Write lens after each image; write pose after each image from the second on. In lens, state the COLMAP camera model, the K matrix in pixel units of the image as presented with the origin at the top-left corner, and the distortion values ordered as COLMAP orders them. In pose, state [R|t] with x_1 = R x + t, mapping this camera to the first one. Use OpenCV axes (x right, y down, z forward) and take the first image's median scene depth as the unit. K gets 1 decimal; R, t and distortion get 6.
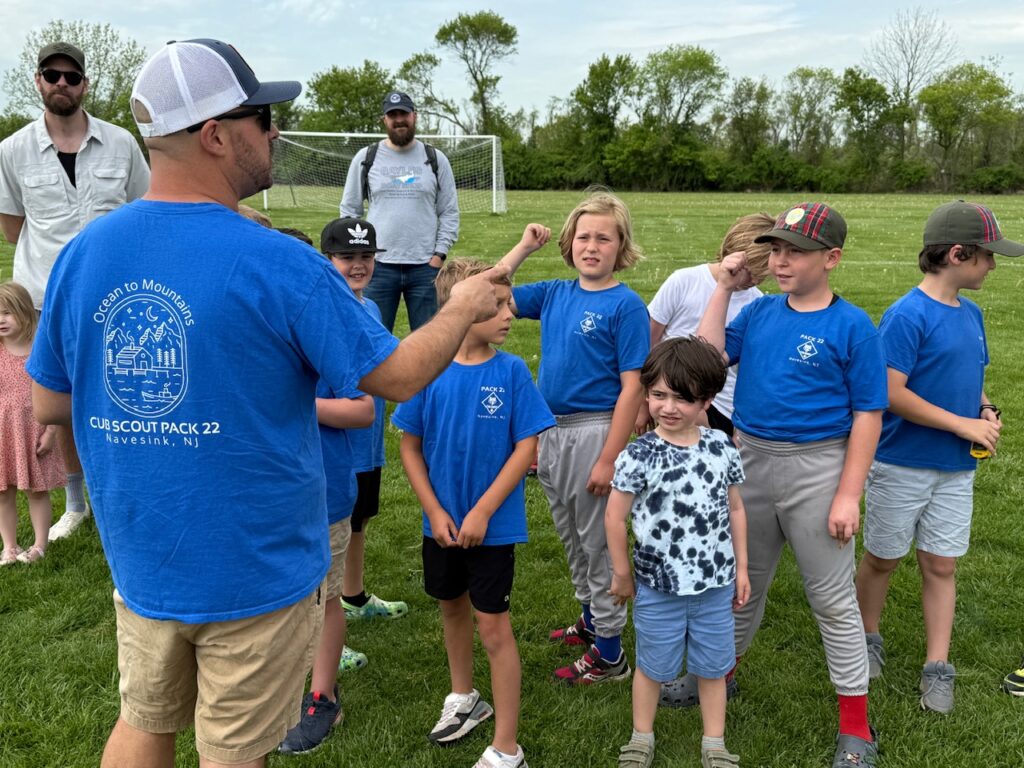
lens RADIAL K [[1041.9, 0, 508.4], [0, 1041.9, 384.7], [0, 0, 1]] dist [0.174288, -0.385975]
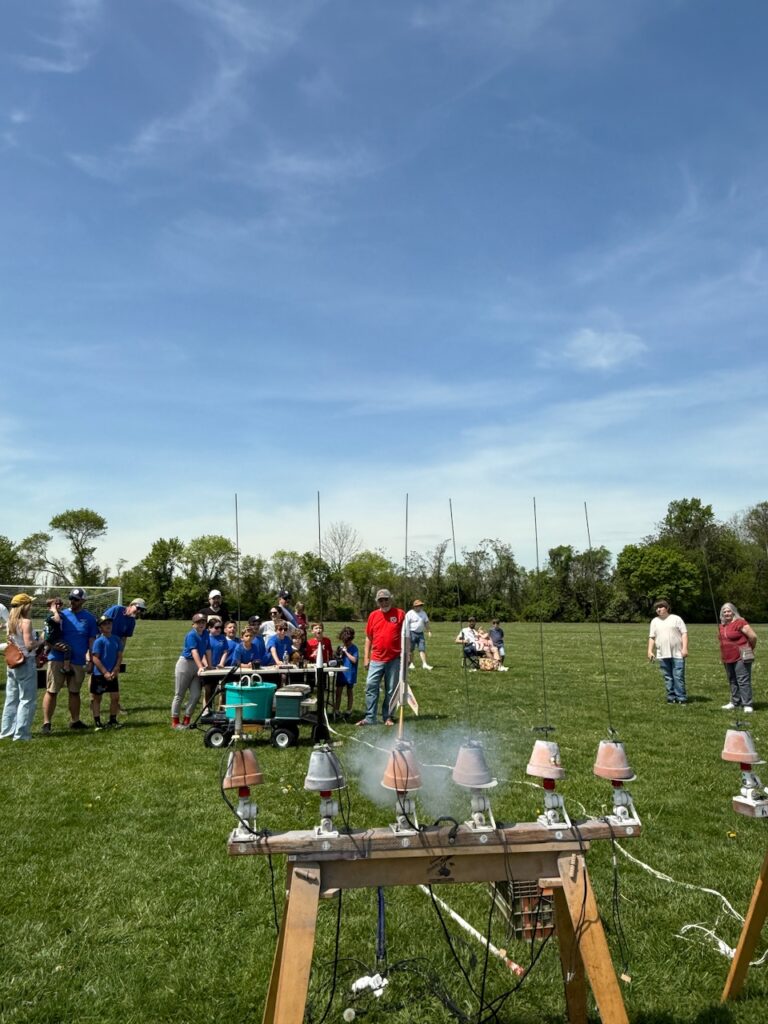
lens RADIAL K [[704.1, 0, 384.0], [0, 704.1, 512.0], [0, 0, 1]] dist [0.005505, 0.002524]
pose [[0.918494, 0.054612, 0.391646, -0.027755], [0.077681, 0.946201, -0.314118, 0.019193], [-0.387731, 0.318939, 0.864837, -0.091542]]
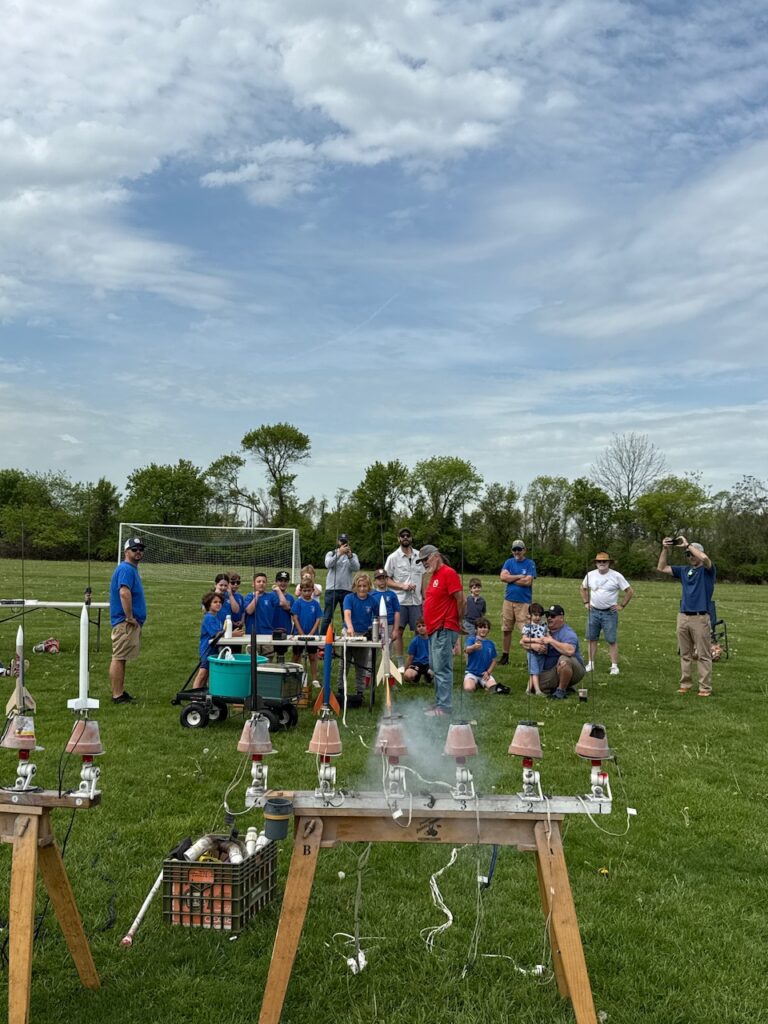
lens RADIAL K [[1012.8, 0, 384.0], [0, 1012.8, 512.0], [0, 0, 1]] dist [0.171912, -0.293546]
pose [[0.996237, 0.024803, 0.083051, -0.002449], [-0.004298, 0.971141, -0.238467, 0.021256], [-0.086569, 0.237213, 0.967593, -0.110335]]
